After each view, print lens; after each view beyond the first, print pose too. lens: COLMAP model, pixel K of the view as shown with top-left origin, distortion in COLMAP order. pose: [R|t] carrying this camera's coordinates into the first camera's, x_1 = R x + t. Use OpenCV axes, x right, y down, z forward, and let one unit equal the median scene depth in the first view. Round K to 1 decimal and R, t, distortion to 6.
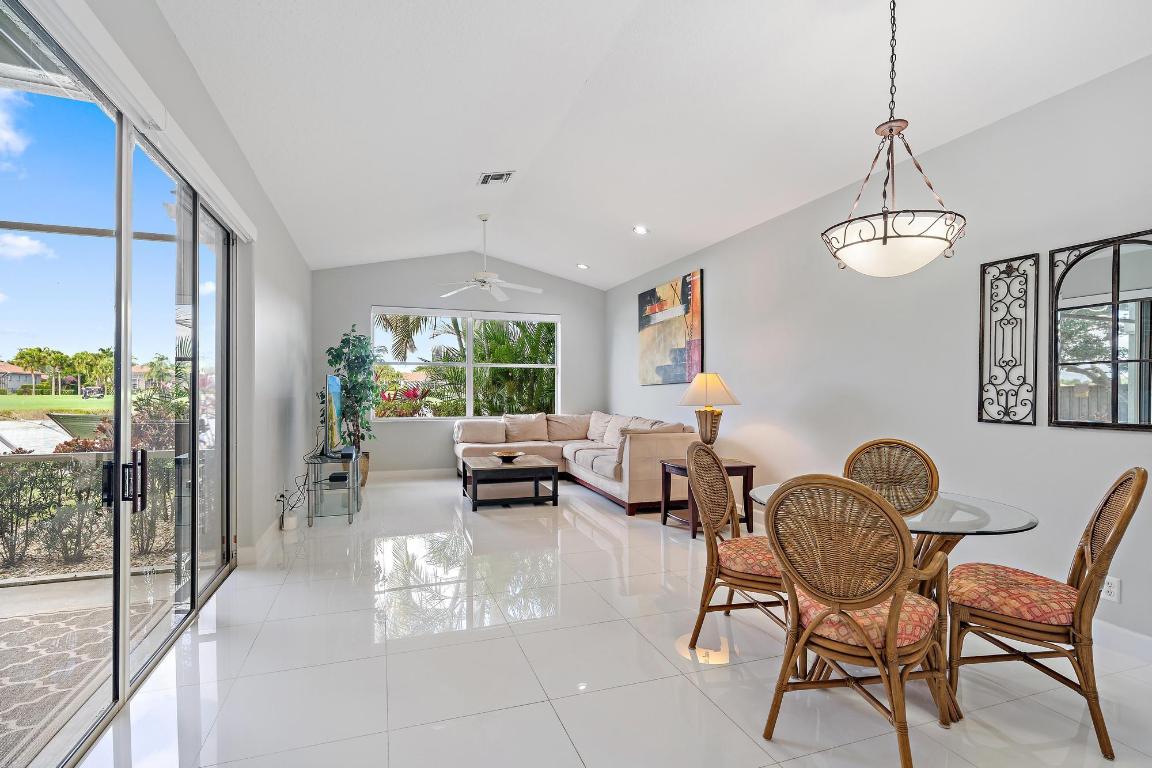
lens RADIAL K [[559.8, 0, 572.6], [0, 559.8, 391.0], [0, 0, 1]] dist [0.002269, 0.000264]
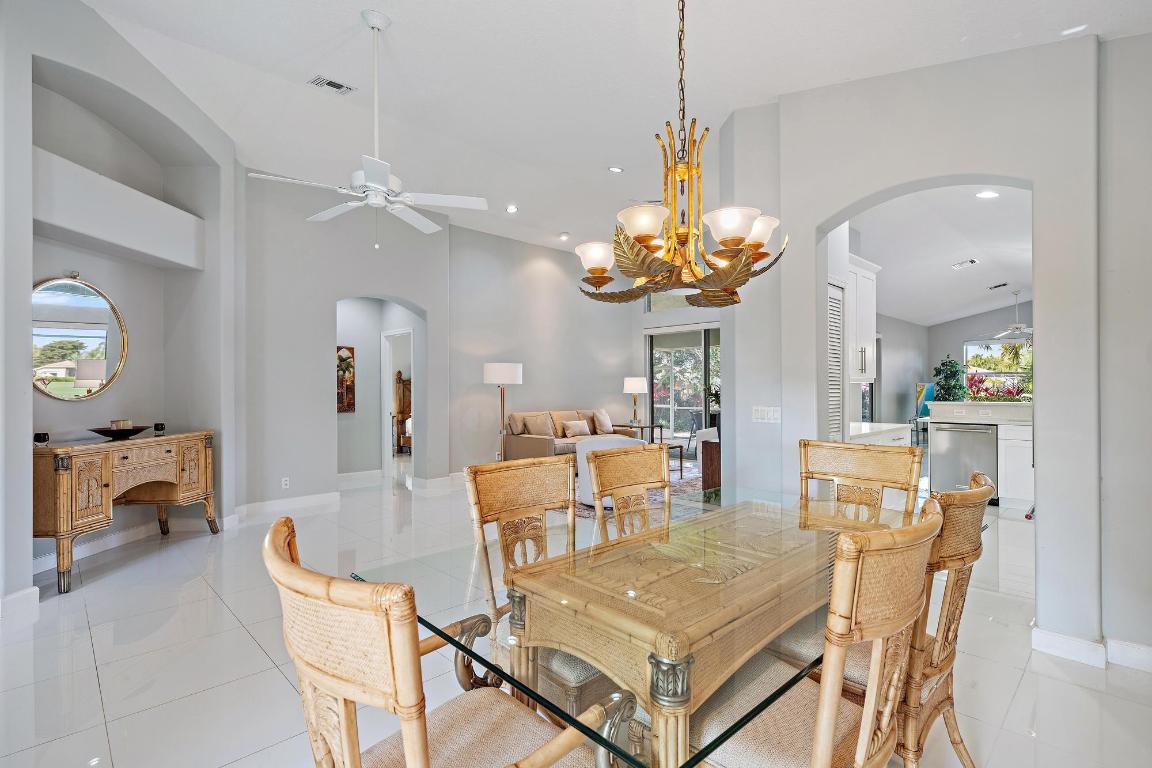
lens RADIAL K [[543.2, 0, 576.0], [0, 543.2, 384.0], [0, 0, 1]] dist [0.004637, 0.000594]
pose [[0.421761, -0.012280, -0.906624, 0.723623], [0.002250, 0.999919, -0.012497, 0.000227], [0.906704, 0.003231, 0.421755, -0.886809]]
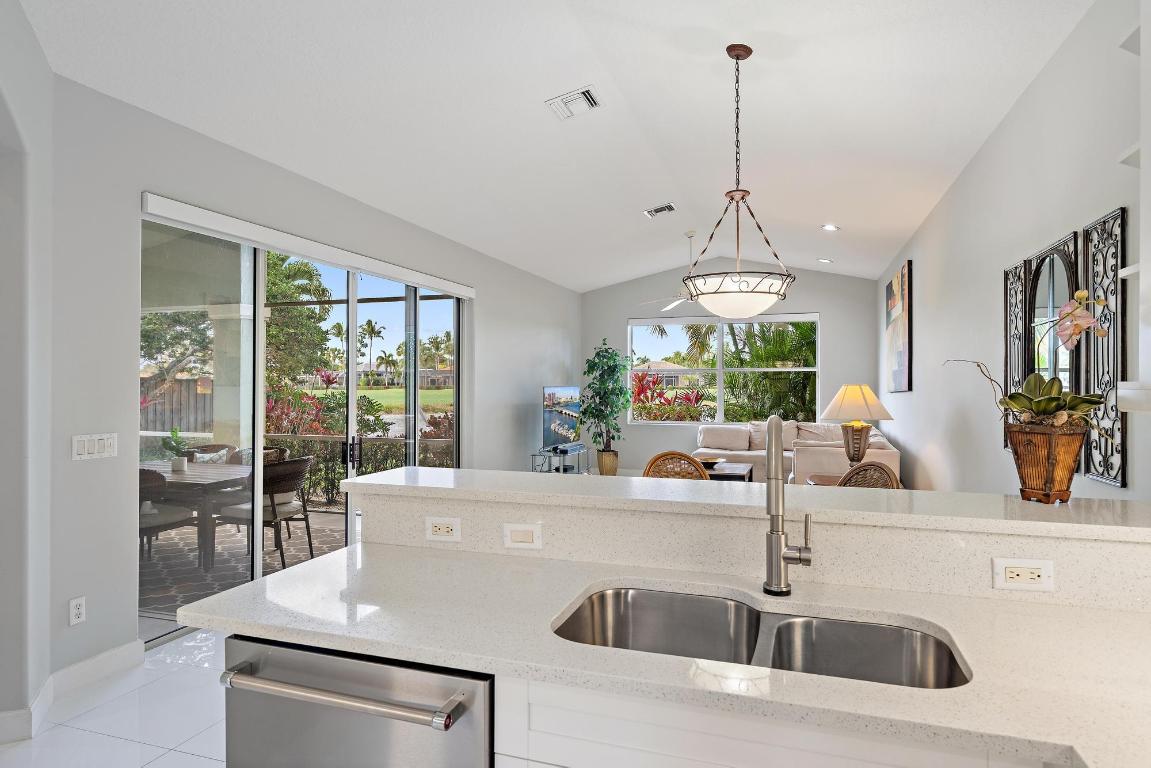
lens RADIAL K [[662.6, 0, 575.5], [0, 662.6, 384.0], [0, 0, 1]] dist [0.004699, 0.001308]
pose [[0.792969, -0.002866, -0.609256, 0.377717], [0.000476, 0.999992, -0.004084, -0.020064], [0.609262, 0.002948, 0.792963, -0.106899]]
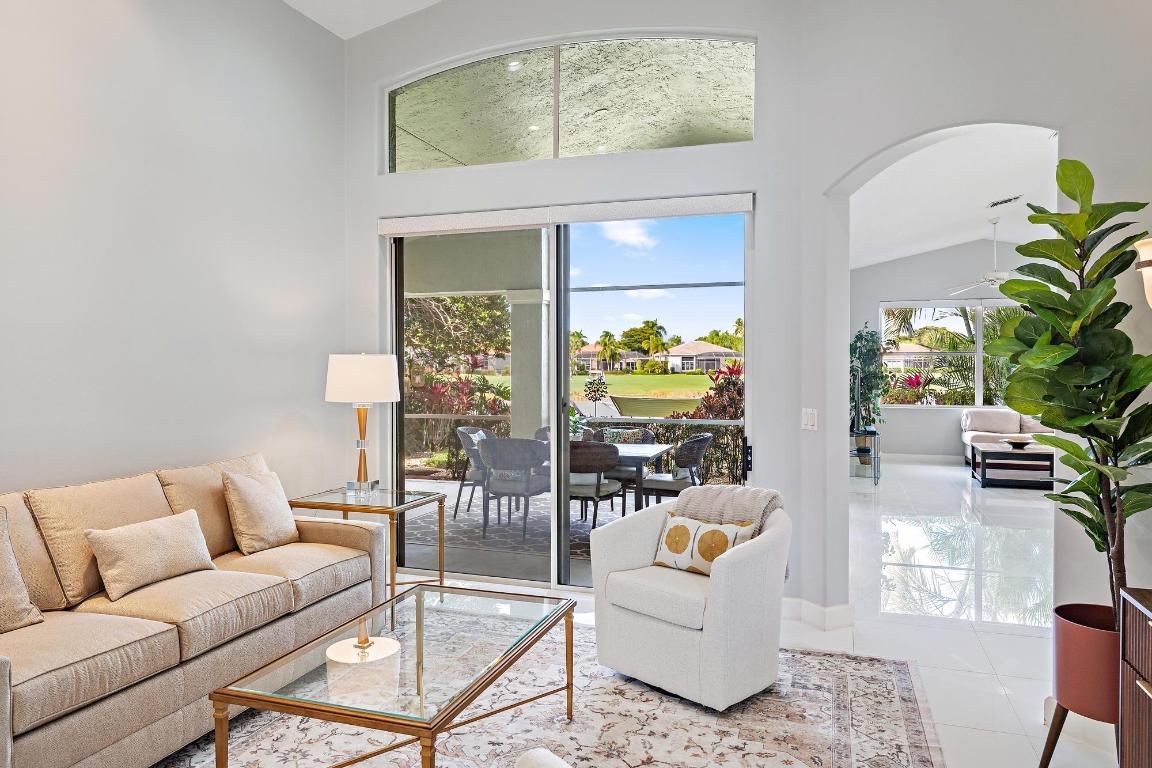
lens RADIAL K [[765.2, 0, 576.6], [0, 765.2, 377.5], [0, 0, 1]] dist [0.004268, 0.000864]
pose [[0.786669, 0.004656, -0.617358, 0.106485], [0.000603, 0.999965, 0.008310, -0.018135], [0.617375, -0.006910, 0.786639, -0.579562]]
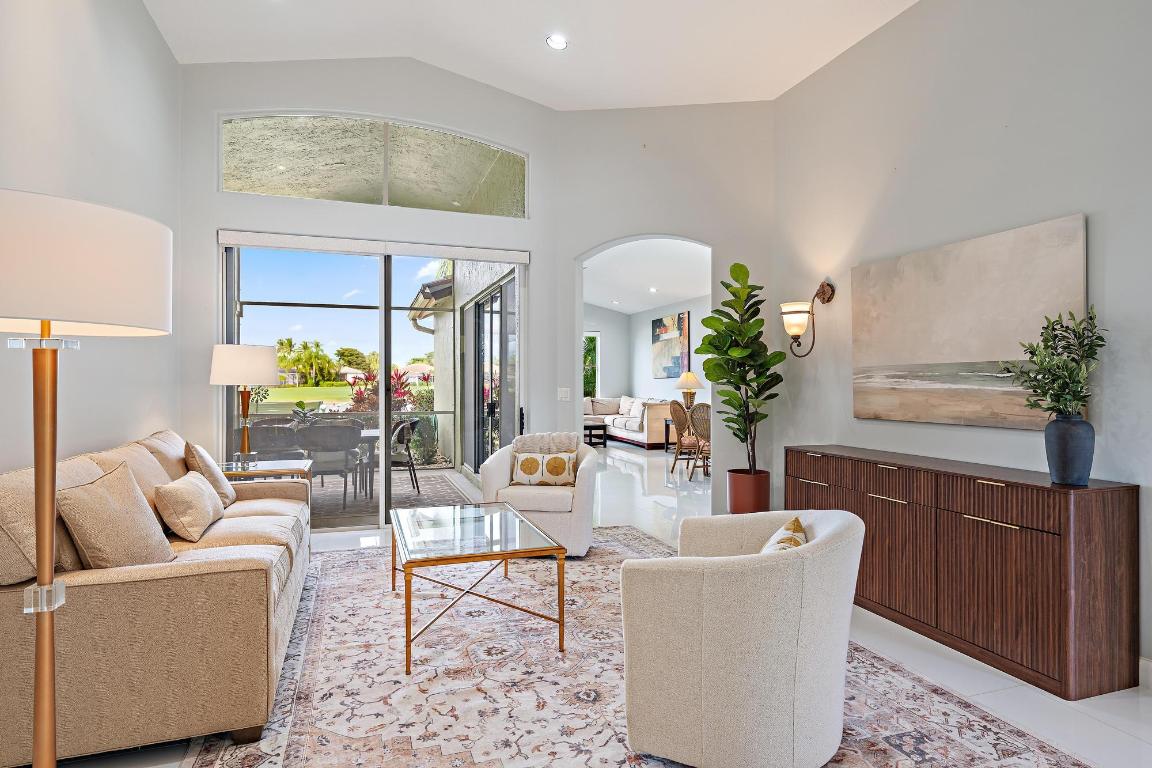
lens RADIAL K [[623.1, 0, 576.0], [0, 623.1, 384.0], [0, 0, 1]] dist [-0.000261, 0.000017]
pose [[0.999984, -0.004172, -0.003695, -0.094522], [0.004168, 0.999991, -0.001172, 0.006530], [0.003700, 0.001156, 0.999992, -0.790863]]
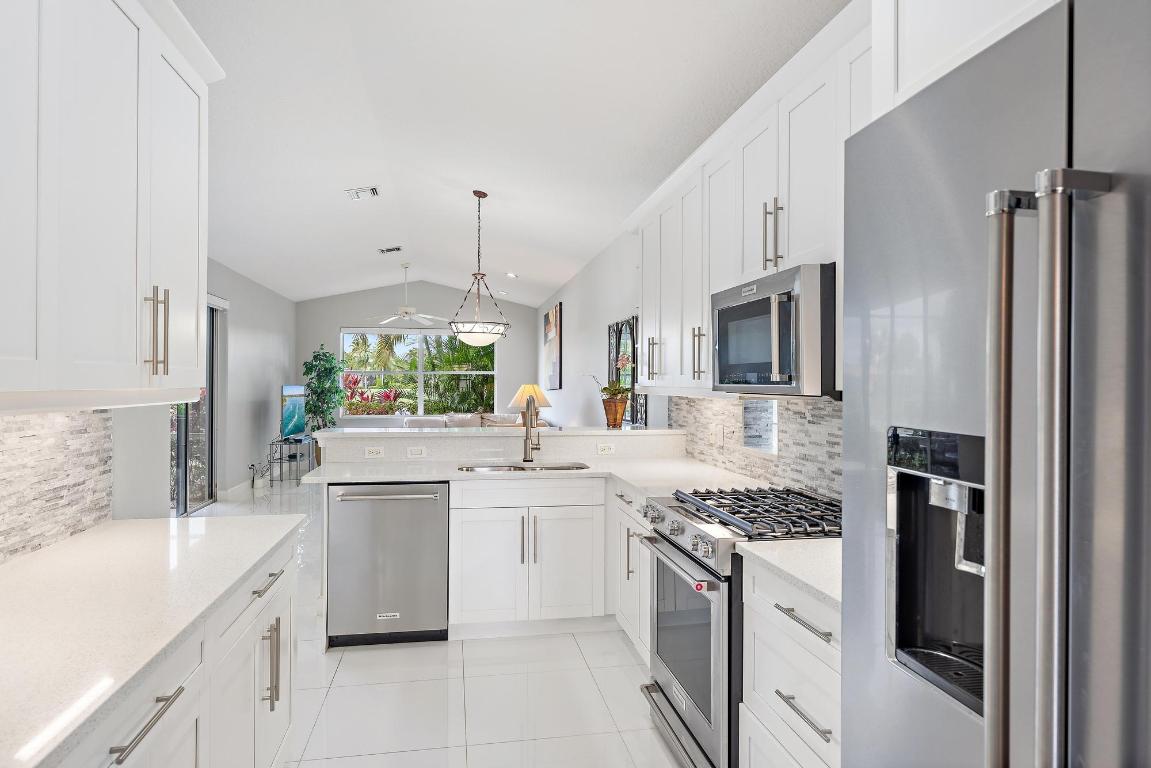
lens RADIAL K [[675.9, 0, 575.5], [0, 675.9, 384.0], [0, 0, 1]] dist [0.001338, 0.000254]
pose [[0.988497, 0.000746, -0.151237, 0.427190], [-0.001491, 0.999987, -0.004810, -0.017810], [0.151232, 0.004980, 0.988486, -0.467384]]
